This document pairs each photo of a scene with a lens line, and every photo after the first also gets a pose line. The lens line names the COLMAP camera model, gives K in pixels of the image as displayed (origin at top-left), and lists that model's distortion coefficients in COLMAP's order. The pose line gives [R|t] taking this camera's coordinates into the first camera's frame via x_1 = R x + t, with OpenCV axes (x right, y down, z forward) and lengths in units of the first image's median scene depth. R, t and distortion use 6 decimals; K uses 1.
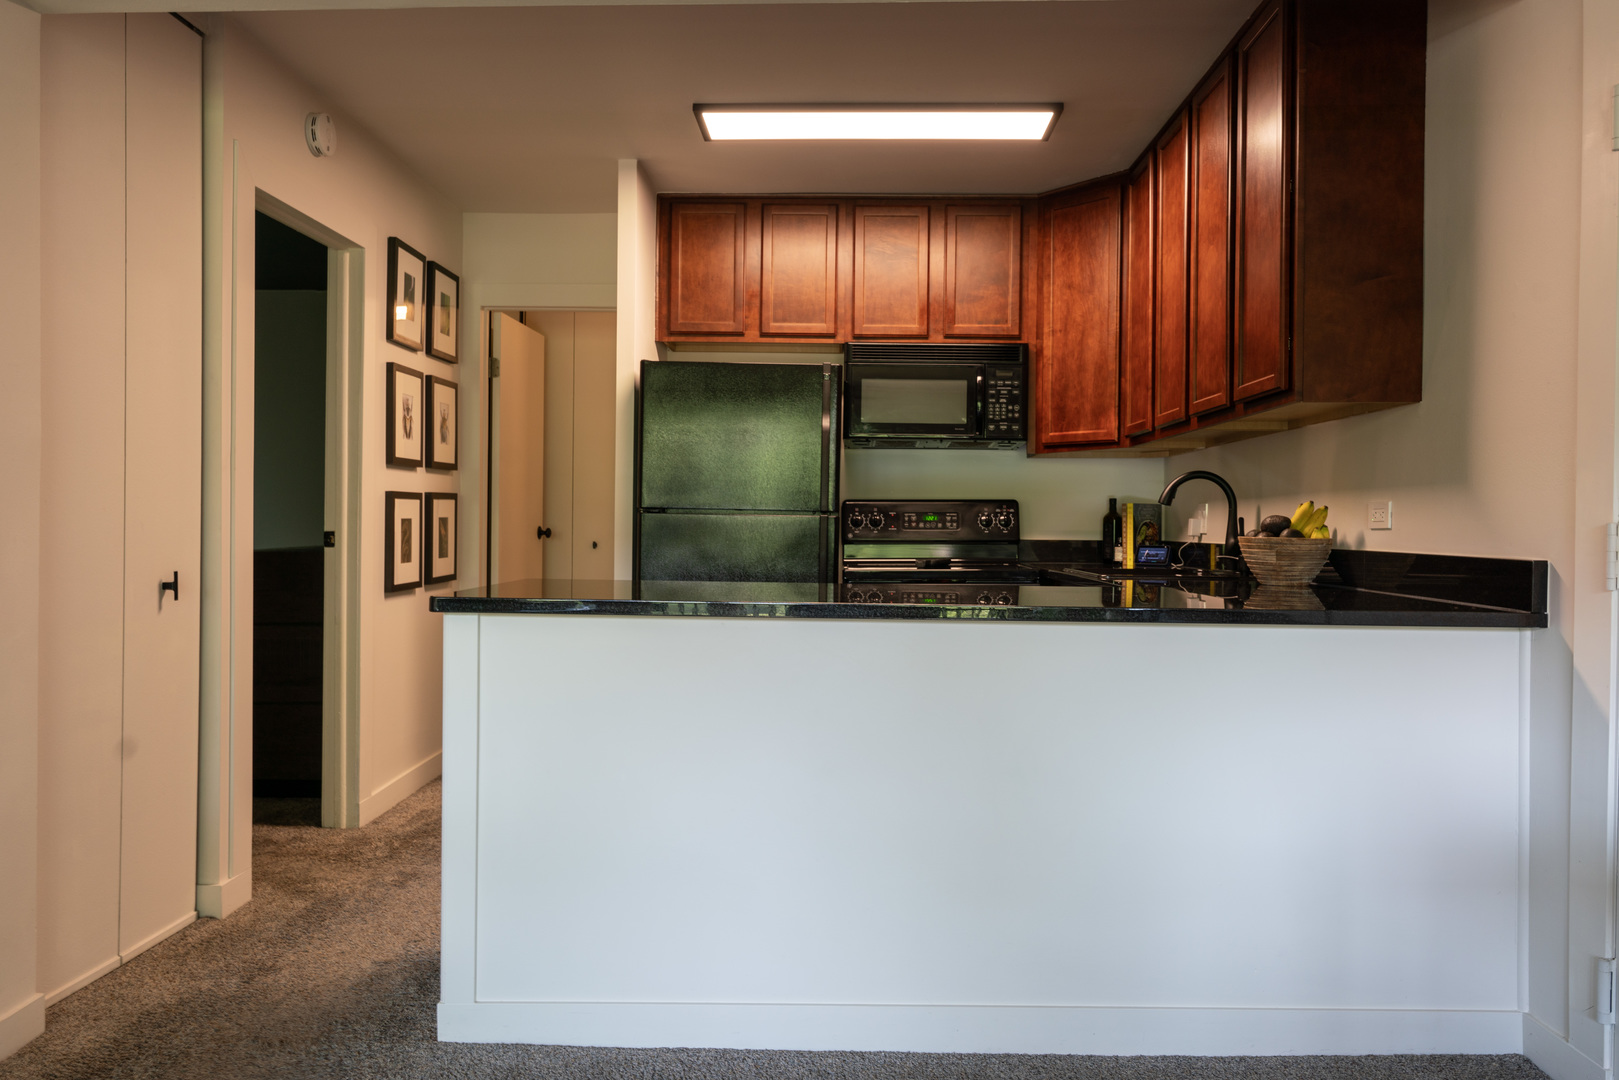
lens RADIAL K [[1167.8, 0, 814.1], [0, 1167.8, 536.0], [0, 0, 1]] dist [-0.002070, 0.001480]
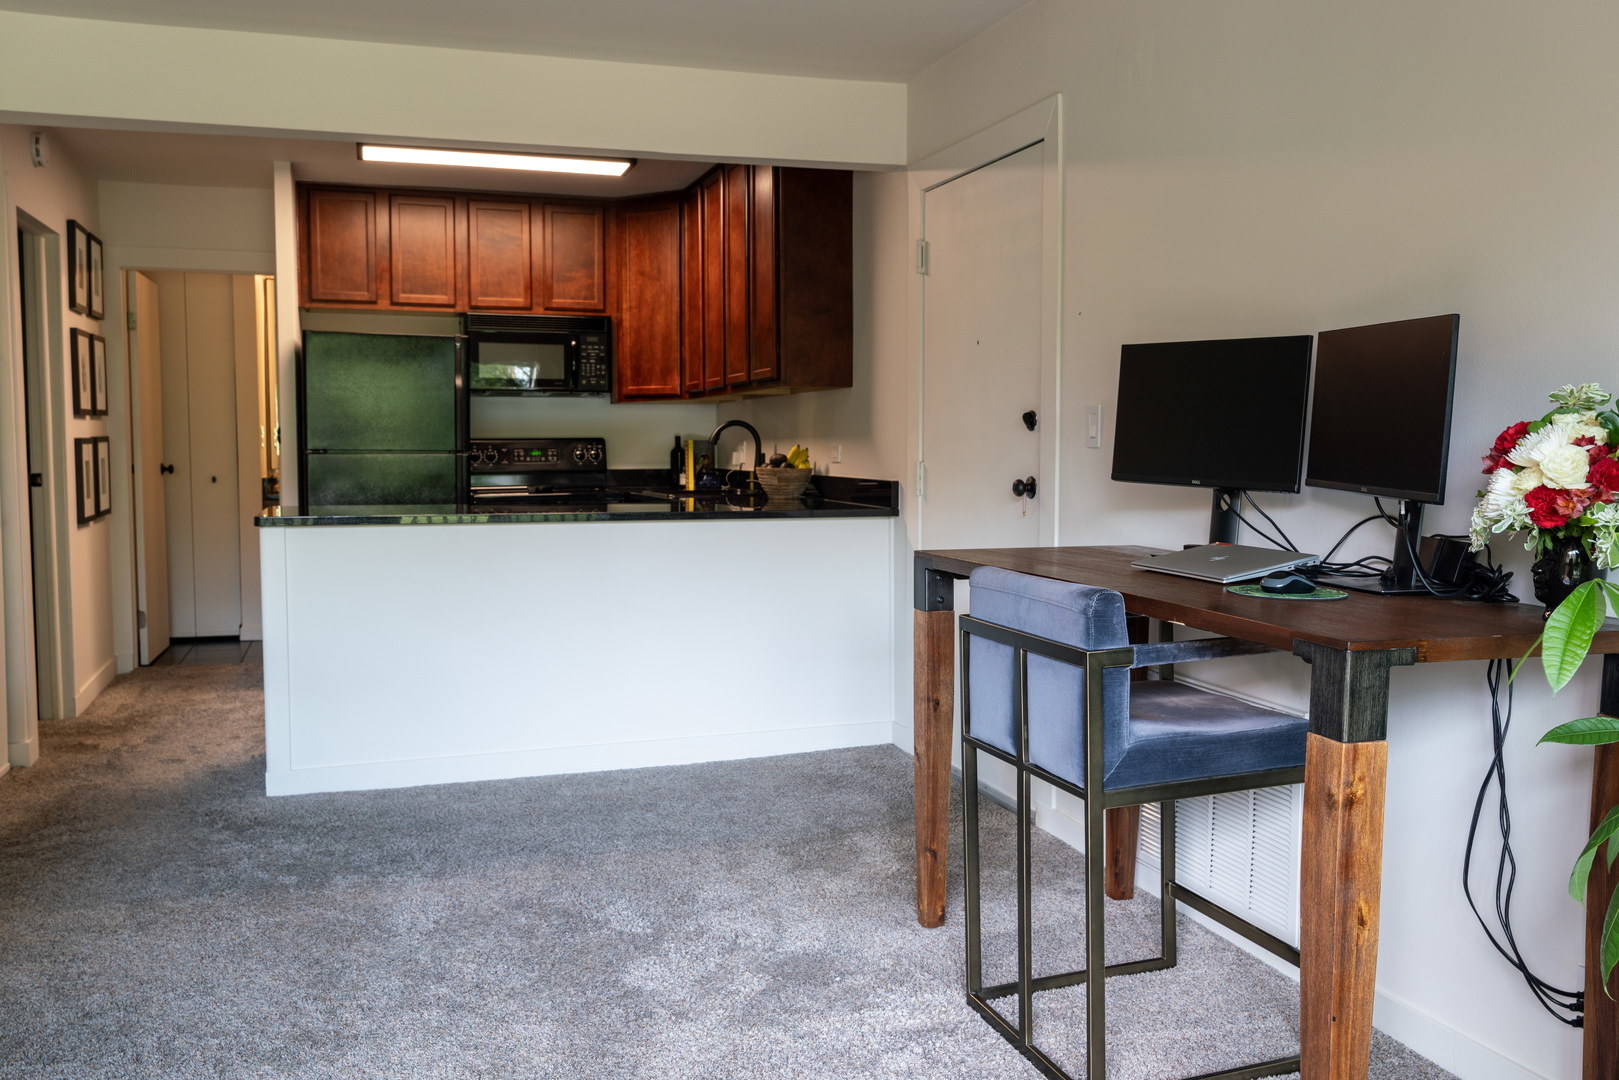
lens RADIAL K [[1322.0, 0, 809.5], [0, 1322.0, 540.0], [0, 0, 1]] dist [-0.006361, 0.012382]
pose [[0.941073, -0.034235, 0.336467, -0.108485], [0.013109, 0.997808, 0.064860, -0.011131], [-0.337950, -0.056627, 0.939459, -0.452464]]
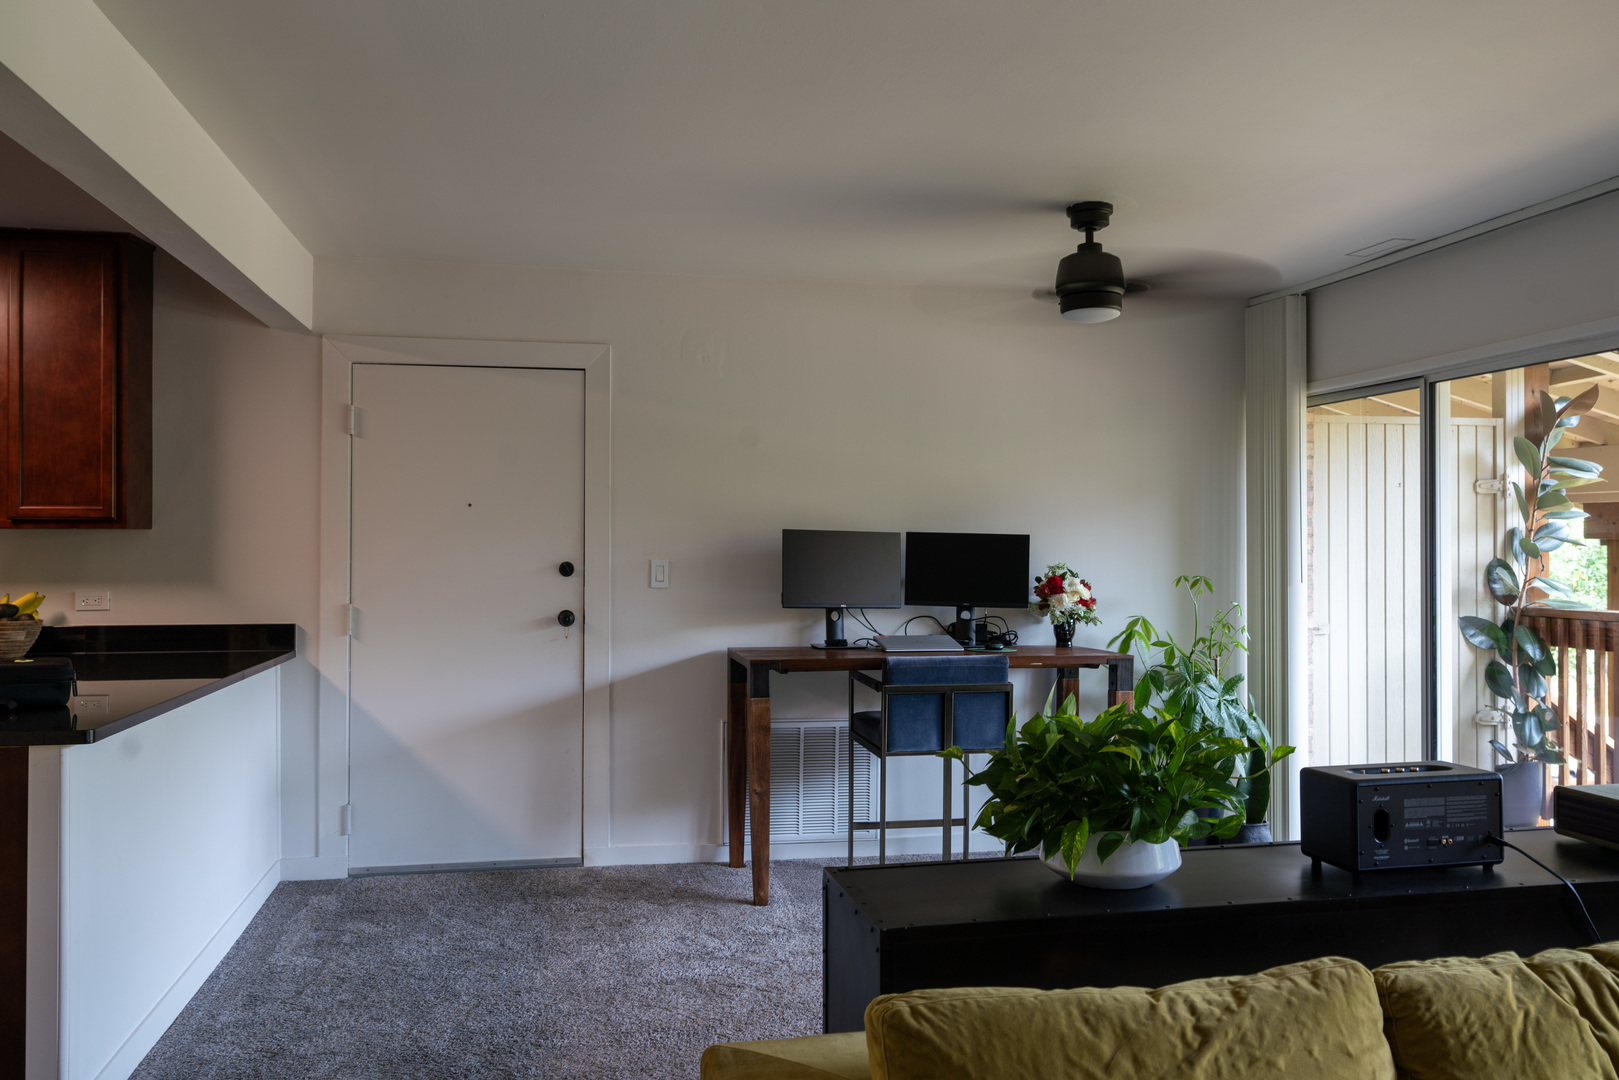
lens RADIAL K [[1322.0, 0, 809.5], [0, 1322.0, 540.0], [0, 0, 1]] dist [-0.006361, 0.012382]
pose [[-0.216228, -0.008790, 0.976303, -0.814016], [0.009455, 0.999894, 0.011096, -0.064136], [-0.976297, 0.011630, -0.216122, 0.298103]]
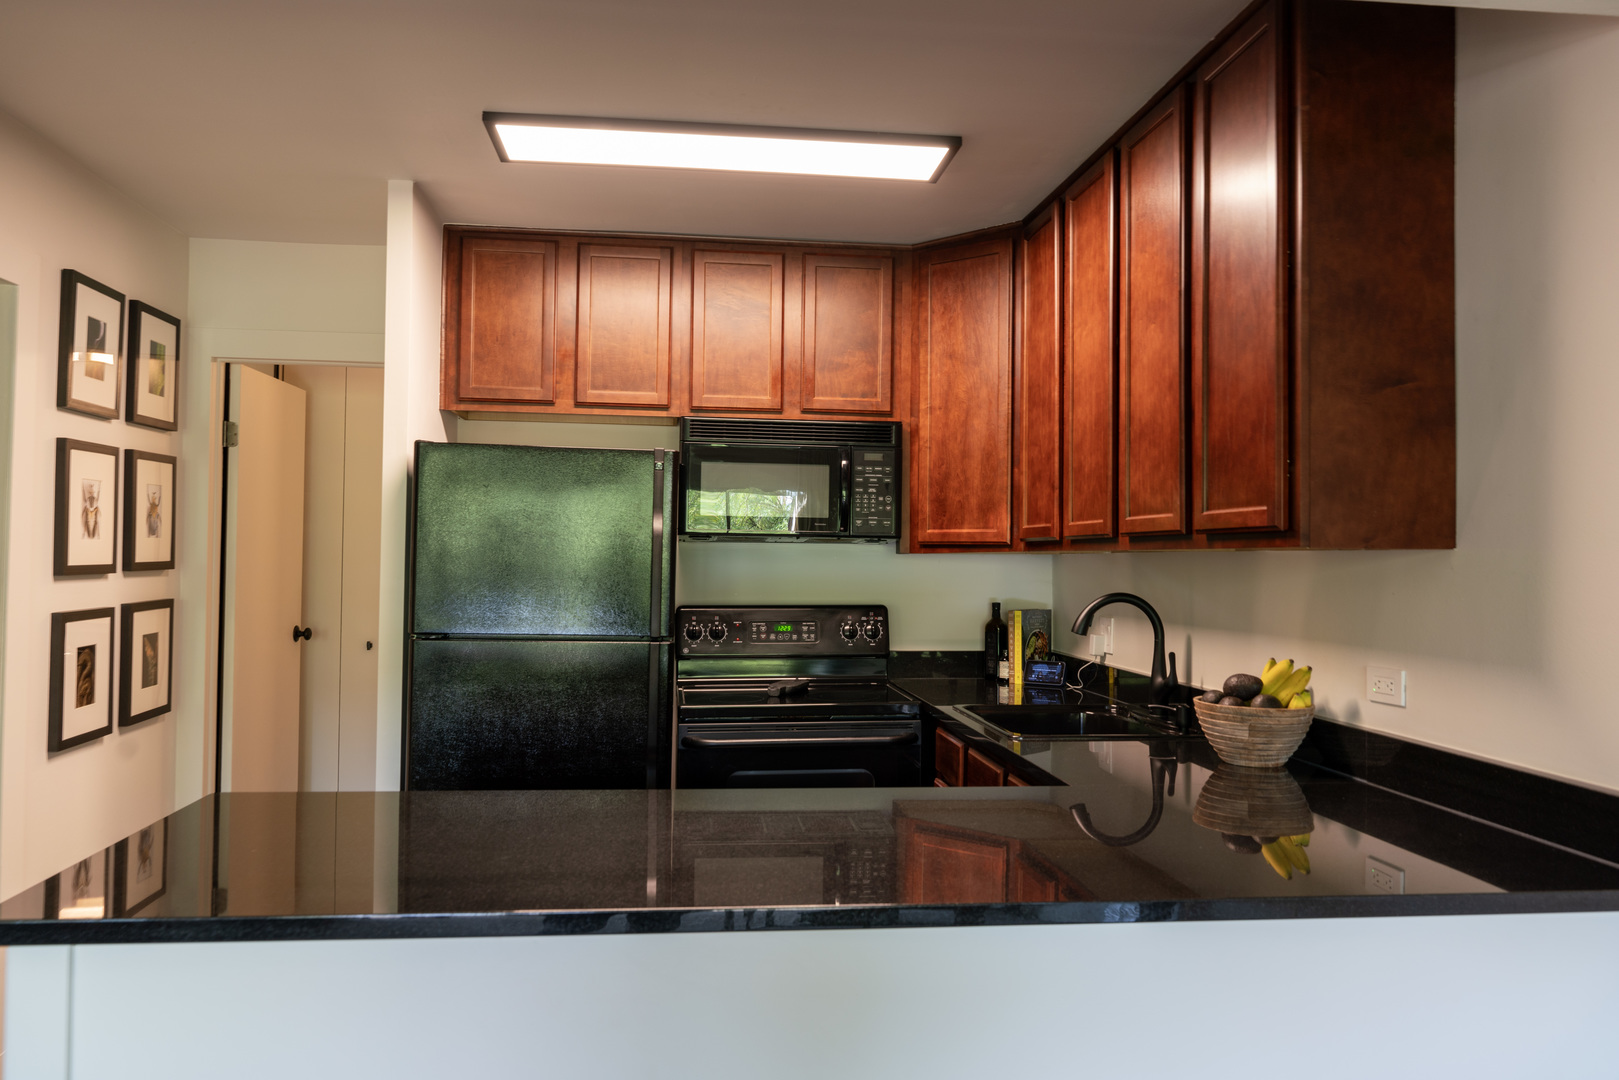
lens RADIAL K [[1193.9, 0, 809.5], [0, 1193.9, 540.0], [0, 0, 1]] dist [-0.000327, 0.006343]
pose [[0.989797, 0.004885, 0.142401, -0.002827], [-0.000869, 0.999600, -0.028252, -0.056635], [-0.142482, 0.027840, 0.989406, 0.168409]]
